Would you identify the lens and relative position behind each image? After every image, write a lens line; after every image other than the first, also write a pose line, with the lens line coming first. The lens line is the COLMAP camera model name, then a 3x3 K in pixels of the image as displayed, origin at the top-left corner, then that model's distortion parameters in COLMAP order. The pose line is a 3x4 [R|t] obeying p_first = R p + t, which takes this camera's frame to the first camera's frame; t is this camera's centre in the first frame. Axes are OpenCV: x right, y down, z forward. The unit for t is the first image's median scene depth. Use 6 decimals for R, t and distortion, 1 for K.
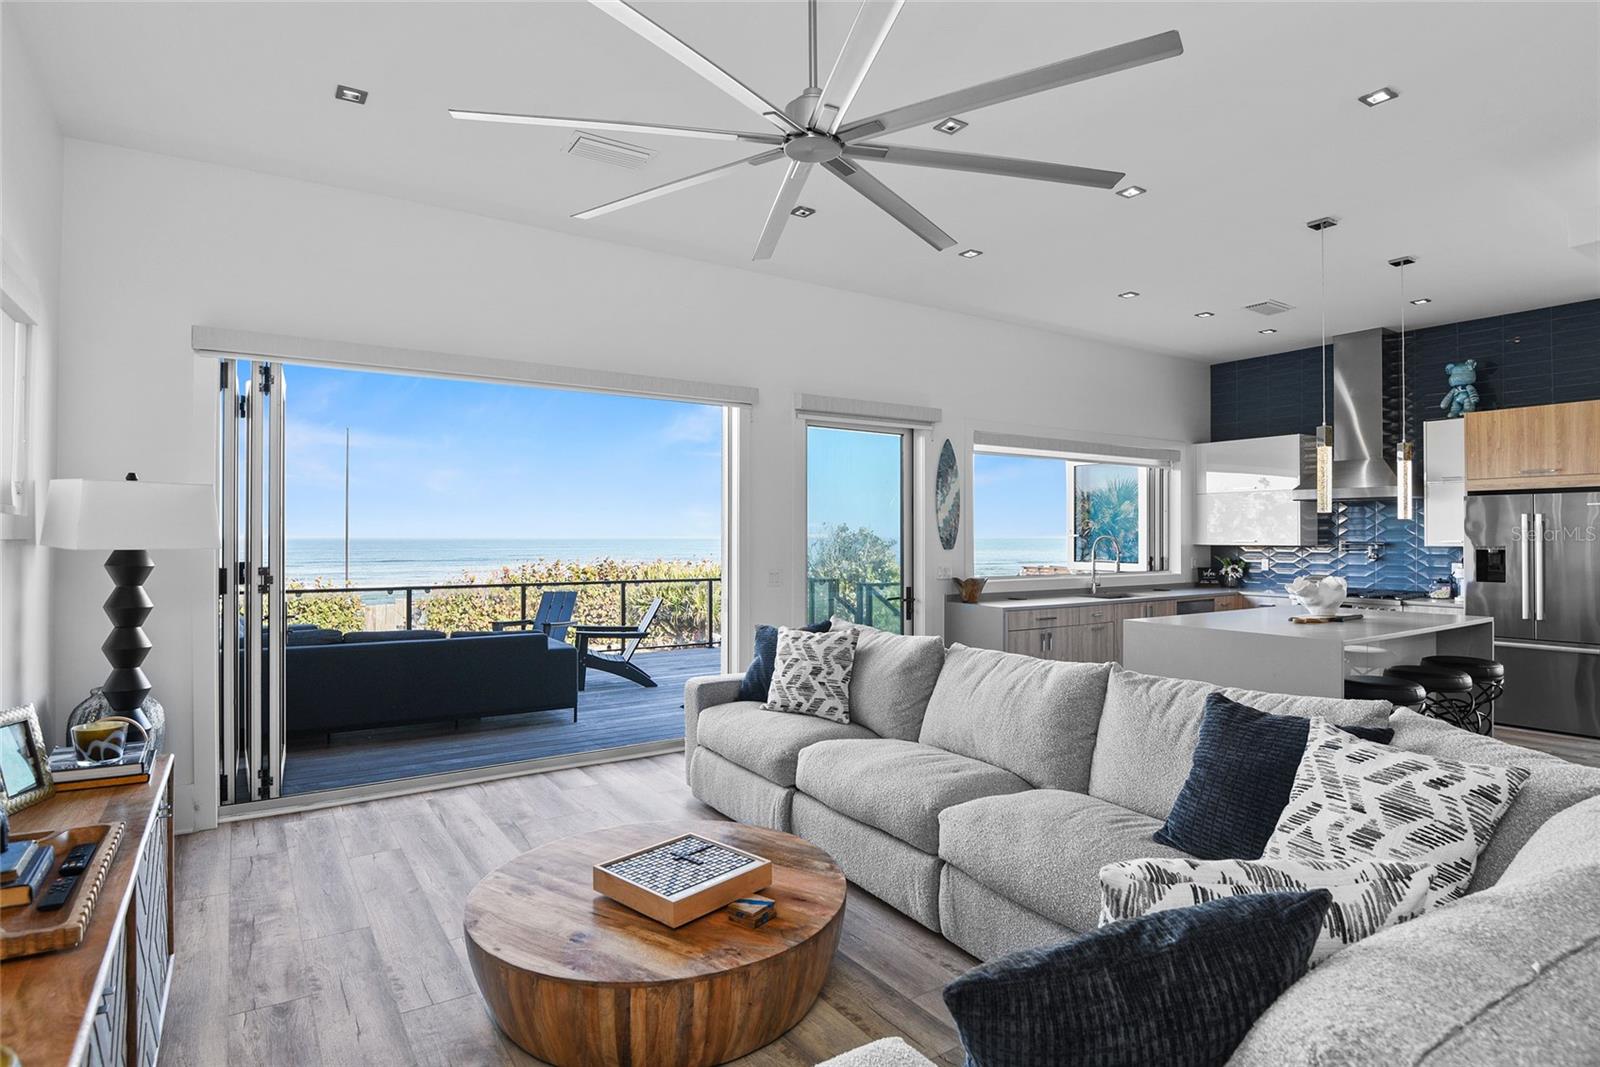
lens RADIAL K [[821.1, 0, 800.0], [0, 821.1, 533.5], [0, 0, 1]] dist [-0.035130, -0.000855]
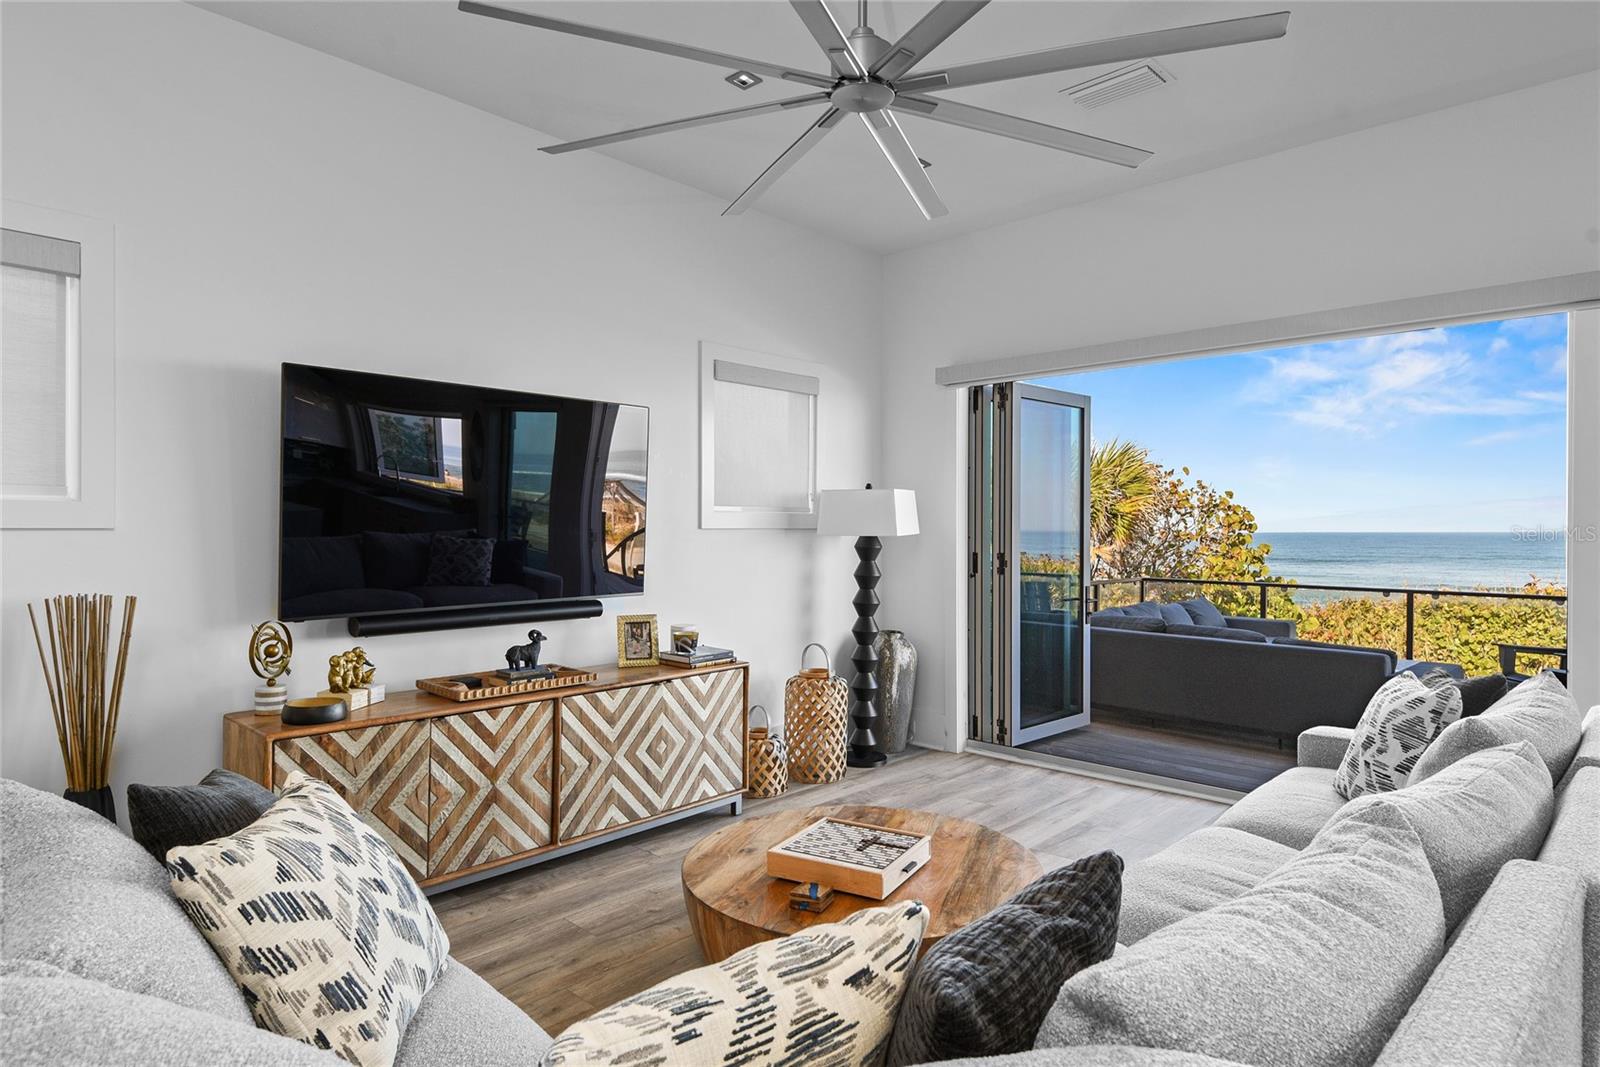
lens RADIAL K [[867.9, 0, 800.0], [0, 867.9, 533.5], [0, 0, 1]] dist [0.031590, 0.000080]
pose [[0.217310, 0.004312, -0.976093, 0.557303], [0.002069, 0.999986, 0.004878, 0.006076], [0.976100, -0.003080, 0.217298, 0.428256]]
